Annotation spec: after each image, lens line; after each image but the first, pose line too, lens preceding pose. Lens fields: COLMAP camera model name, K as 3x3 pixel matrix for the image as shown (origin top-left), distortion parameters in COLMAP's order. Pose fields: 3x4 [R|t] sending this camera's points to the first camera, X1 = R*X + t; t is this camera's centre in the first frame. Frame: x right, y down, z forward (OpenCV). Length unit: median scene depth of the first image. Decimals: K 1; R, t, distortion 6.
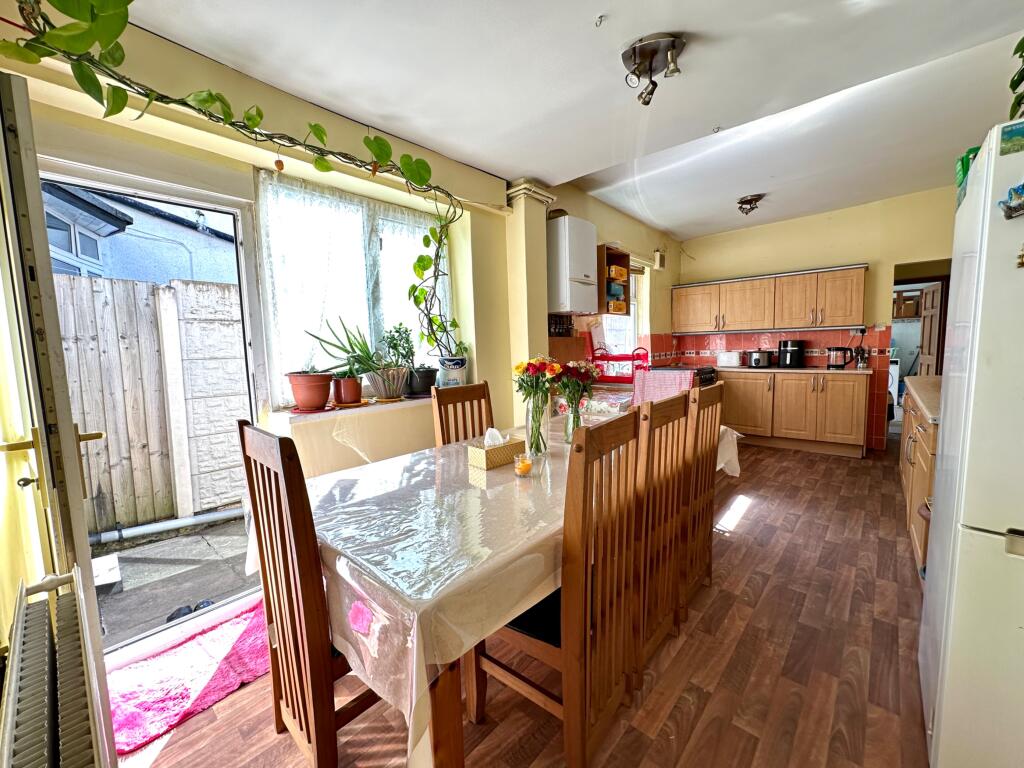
lens RADIAL K [[412.0, 0, 512.0], [0, 412.0, 384.0], [0, 0, 1]] dist [0.000139, 0.000108]
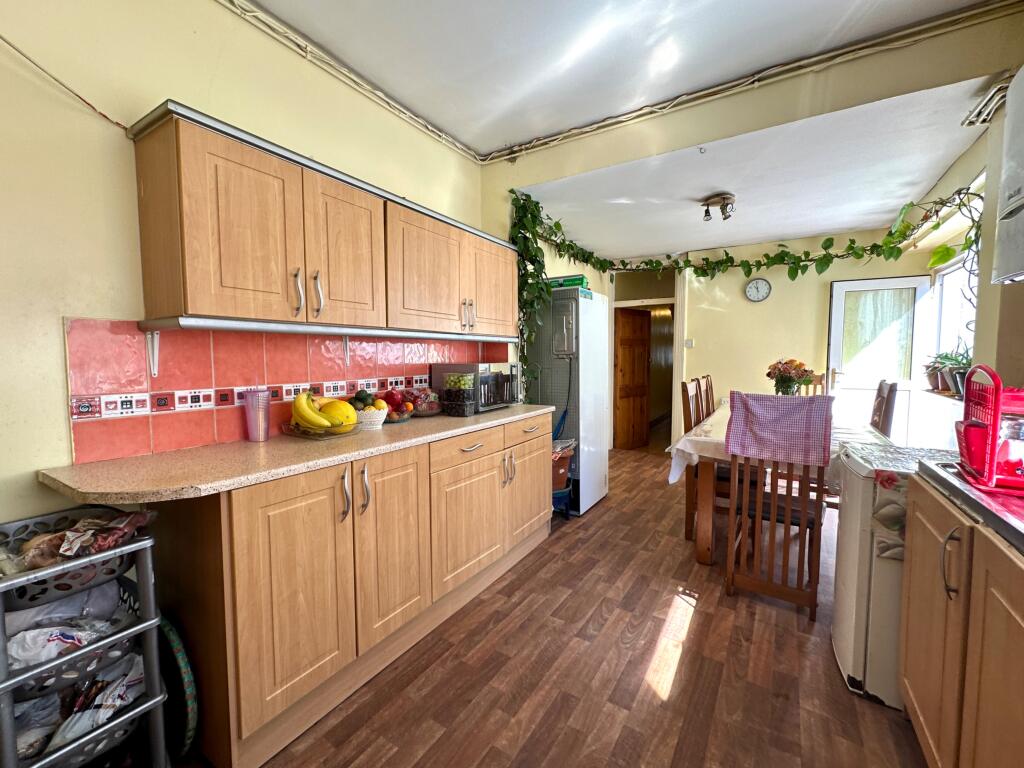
lens RADIAL K [[412.0, 0, 512.0], [0, 412.0, 384.0], [0, 0, 1]] dist [0.000139, 0.000108]
pose [[-0.986983, 0.047298, -0.153713, 0.999464], [0.021994, 0.986492, 0.162326, -0.183843], [0.159314, 0.156832, -0.974691, 1.751582]]
